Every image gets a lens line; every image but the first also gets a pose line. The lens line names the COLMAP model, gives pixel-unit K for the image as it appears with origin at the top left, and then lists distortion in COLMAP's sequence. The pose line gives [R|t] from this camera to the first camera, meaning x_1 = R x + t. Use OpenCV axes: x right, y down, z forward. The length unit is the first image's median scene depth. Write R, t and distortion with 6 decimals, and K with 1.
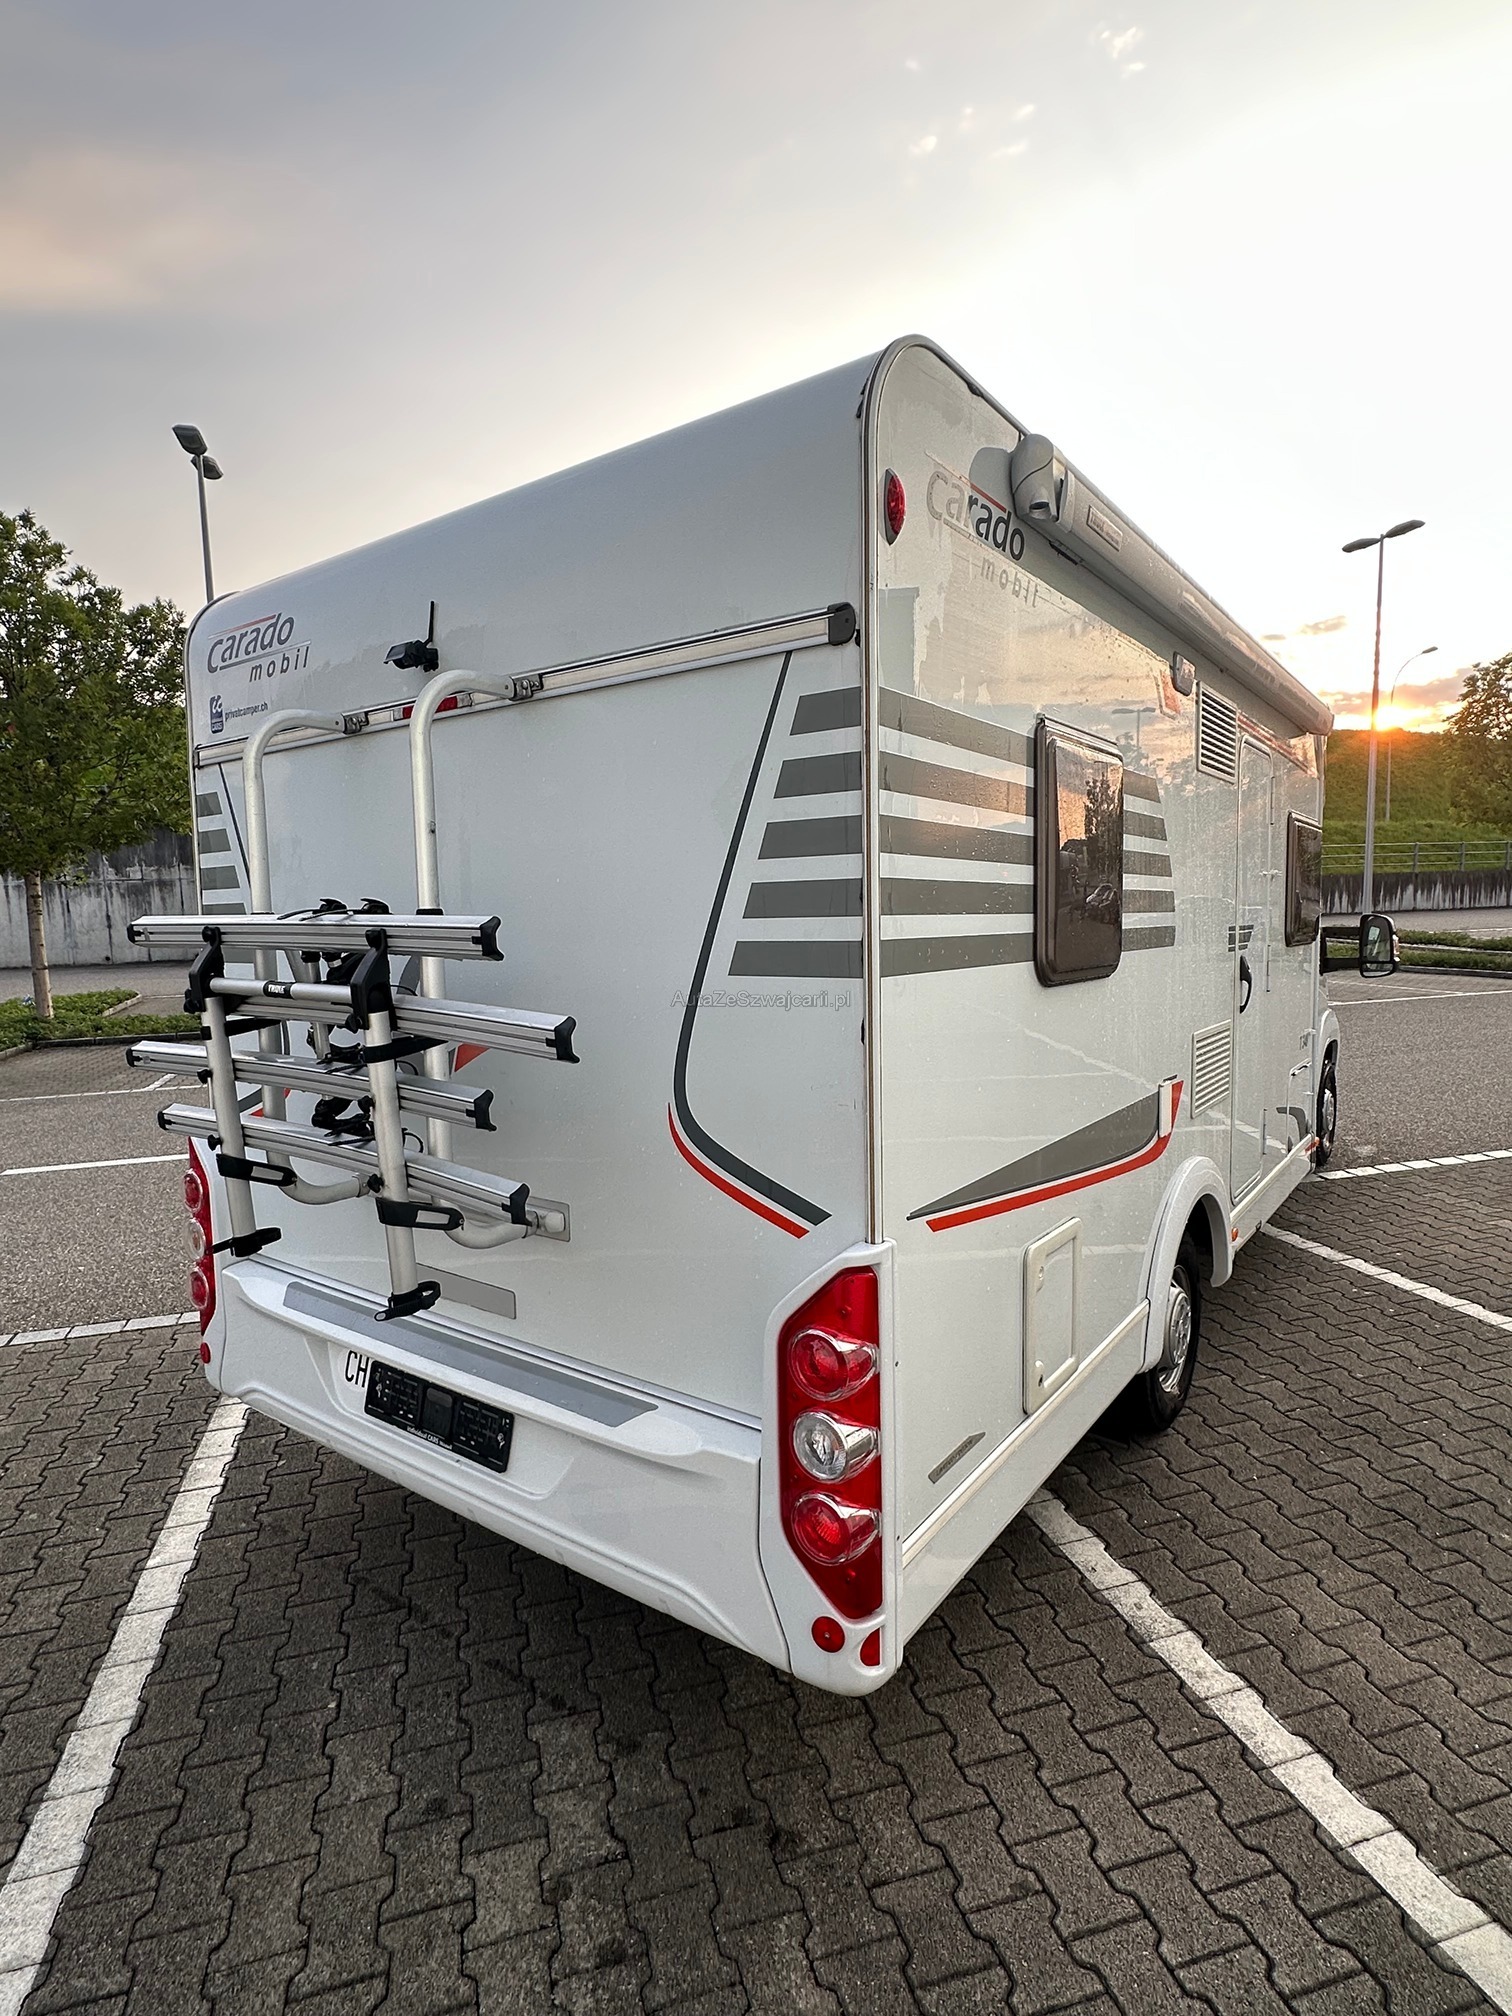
lens RADIAL K [[1062.5, 0, 750.6], [0, 1062.5, 995.3], [0, 0, 1]] dist [-0.003687, 0.001129]
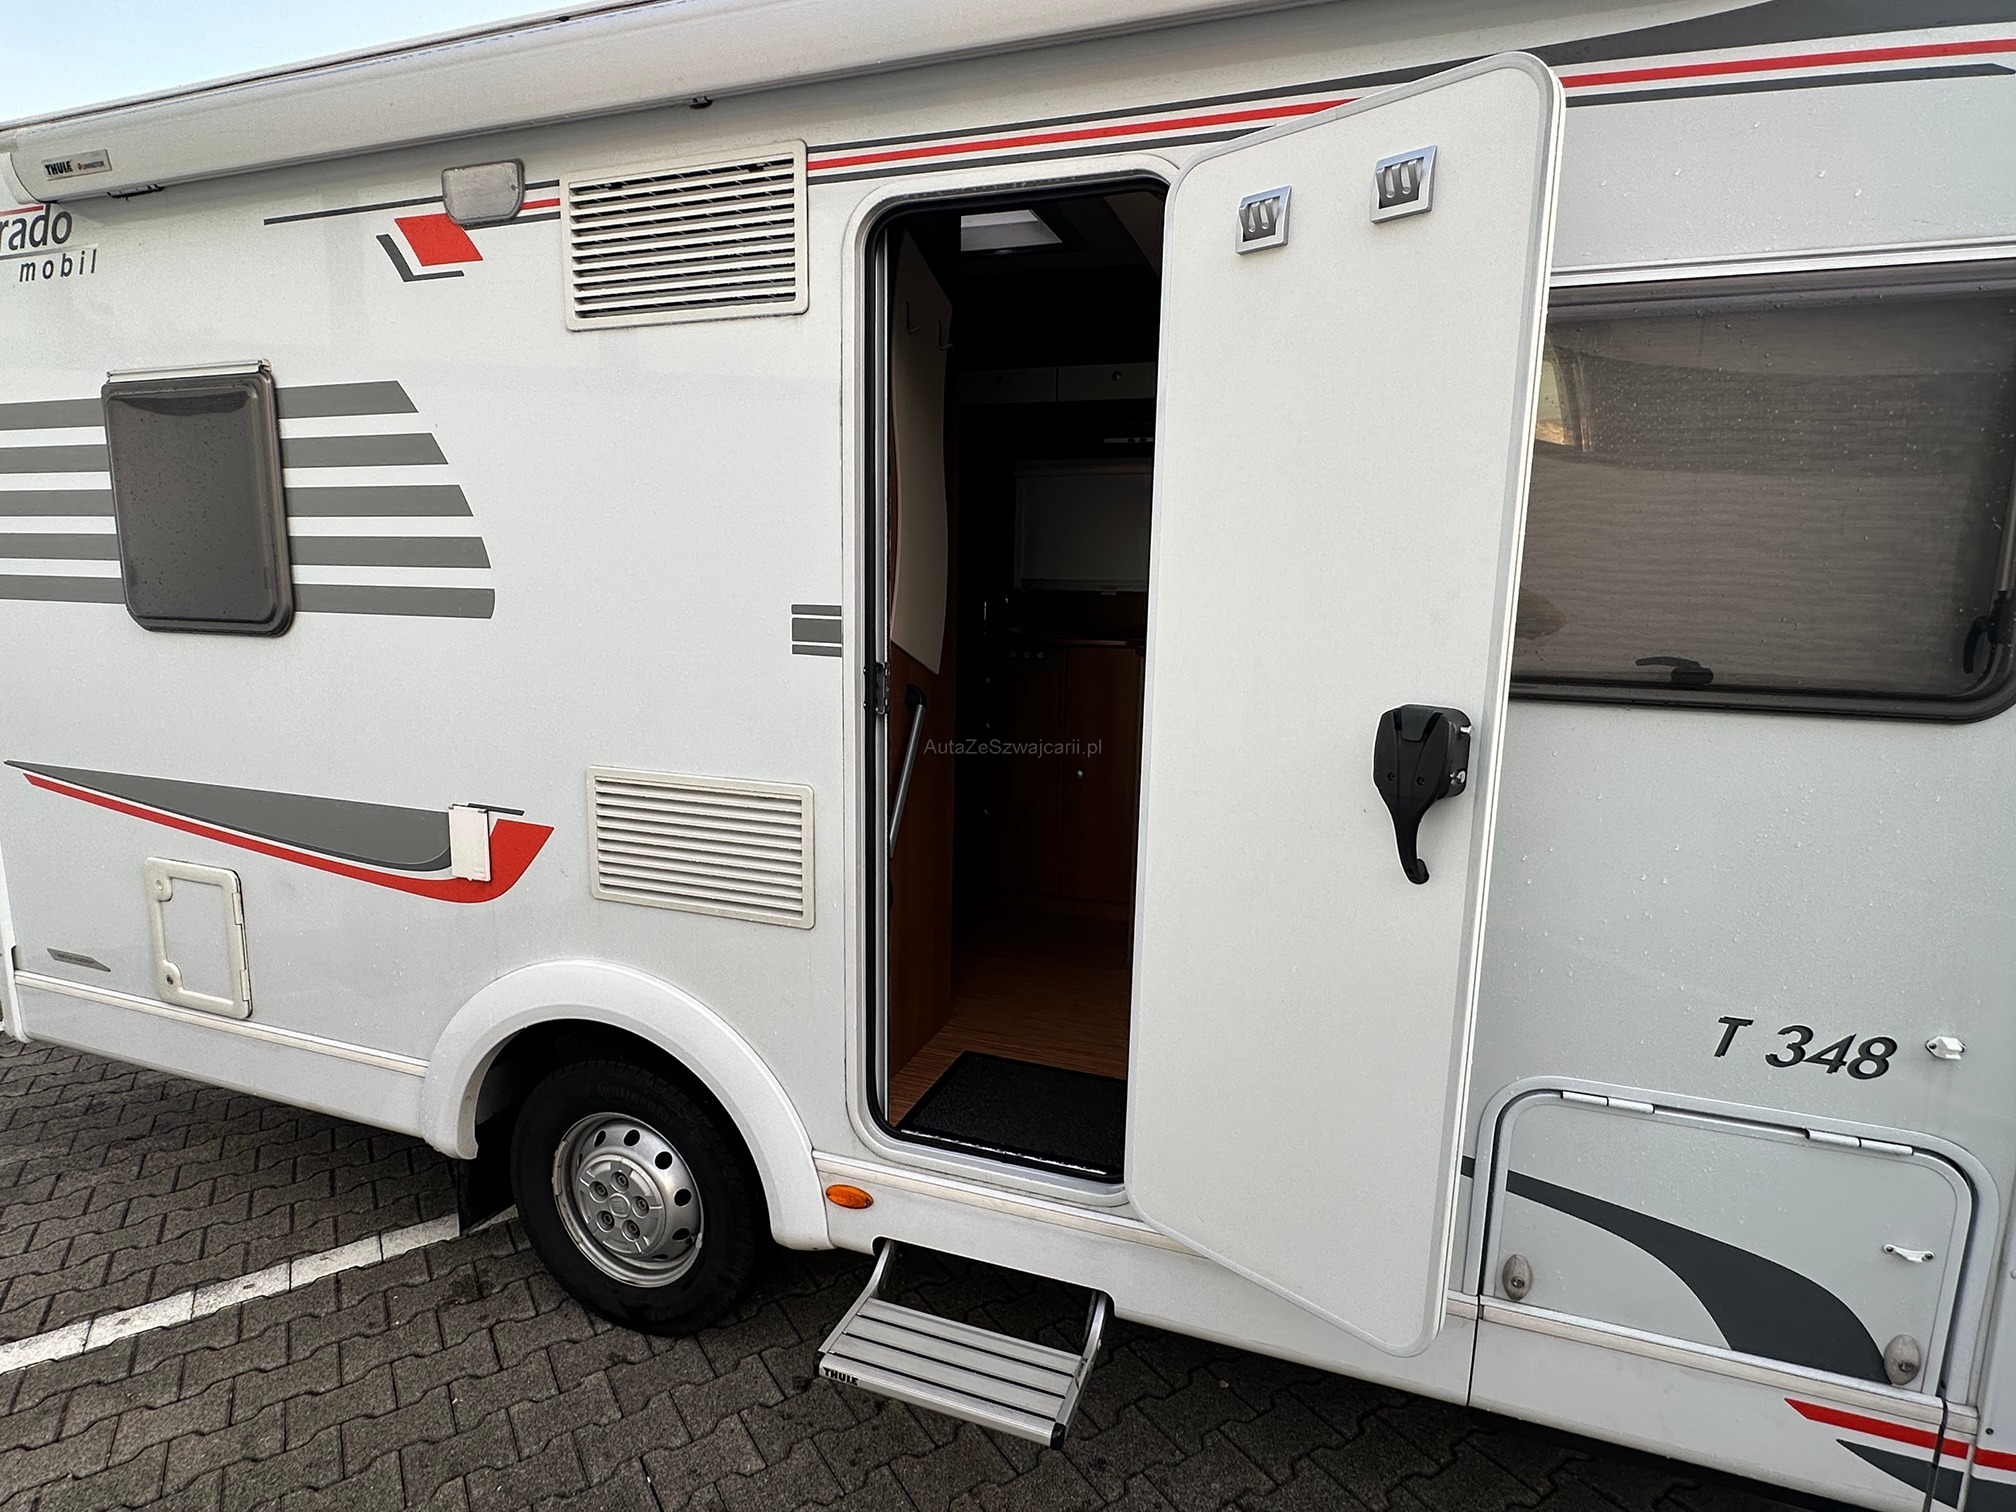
lens RADIAL K [[1062.5, 0, 992.8], [0, 1062.5, 763.0], [0, 0, 1]] dist [-0.003687, 0.001129]
pose [[0.278841, 0.177686, -0.943756, 1.602418], [-0.092817, 0.983120, 0.157673, -0.128324], [0.955841, 0.043630, 0.290626, 1.558114]]
